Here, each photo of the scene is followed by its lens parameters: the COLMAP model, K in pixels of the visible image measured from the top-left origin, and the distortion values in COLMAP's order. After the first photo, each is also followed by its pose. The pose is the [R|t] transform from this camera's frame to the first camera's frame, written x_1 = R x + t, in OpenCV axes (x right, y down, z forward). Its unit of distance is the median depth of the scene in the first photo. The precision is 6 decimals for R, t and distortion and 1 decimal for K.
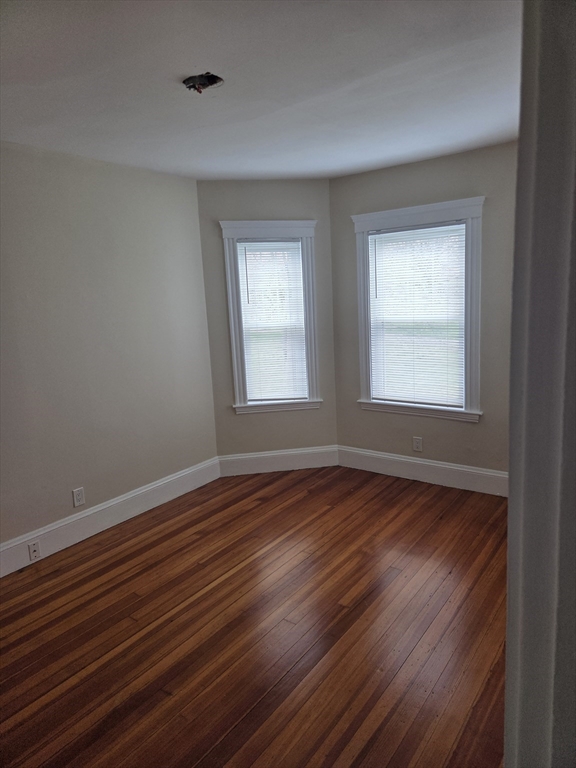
lens RADIAL K [[520.8, 0, 295.0], [0, 520.8, 374.8], [0, 0, 1]] dist [0.070891, -0.057694]
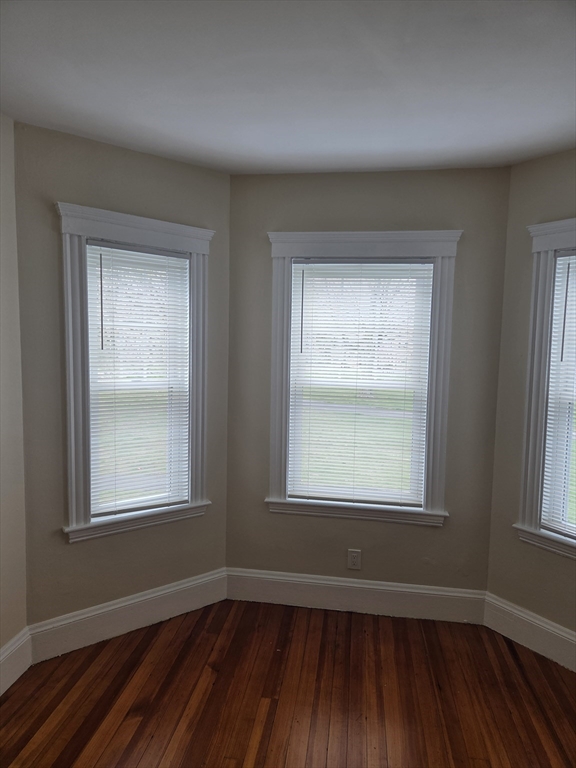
lens RADIAL K [[520.8, 0, 291.8], [0, 520.8, 382.7], [0, 0, 1]] dist [0.070891, -0.057694]
pose [[0.881728, 0.026099, 0.471036, -0.190101], [0.009579, 0.997272, -0.073187, -0.057916], [-0.471662, 0.069043, 0.879073, 0.409851]]
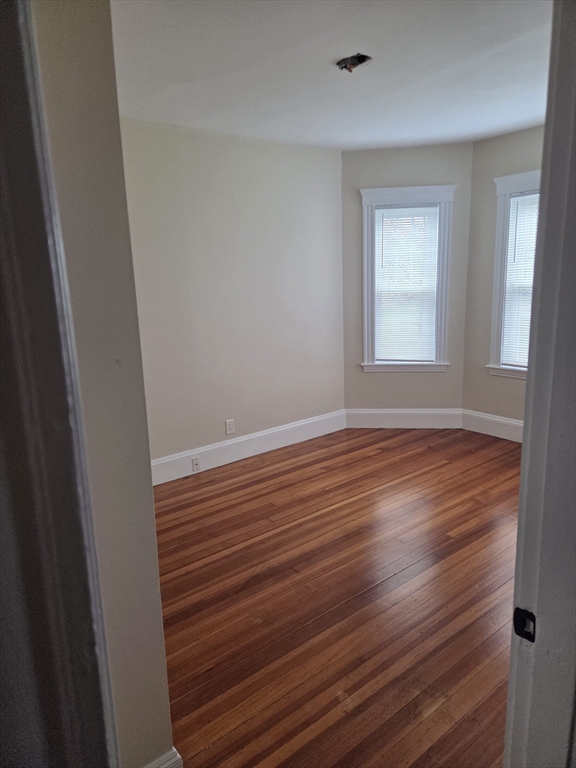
lens RADIAL K [[520.8, 0, 281.1], [0, 520.8, 381.3], [0, 0, 1]] dist [0.070891, -0.057694]
pose [[0.960719, 0.066642, -0.269403, 0.016346], [-0.051025, 0.996608, 0.064569, 0.037223], [0.272792, -0.048286, 0.960860, -0.096797]]
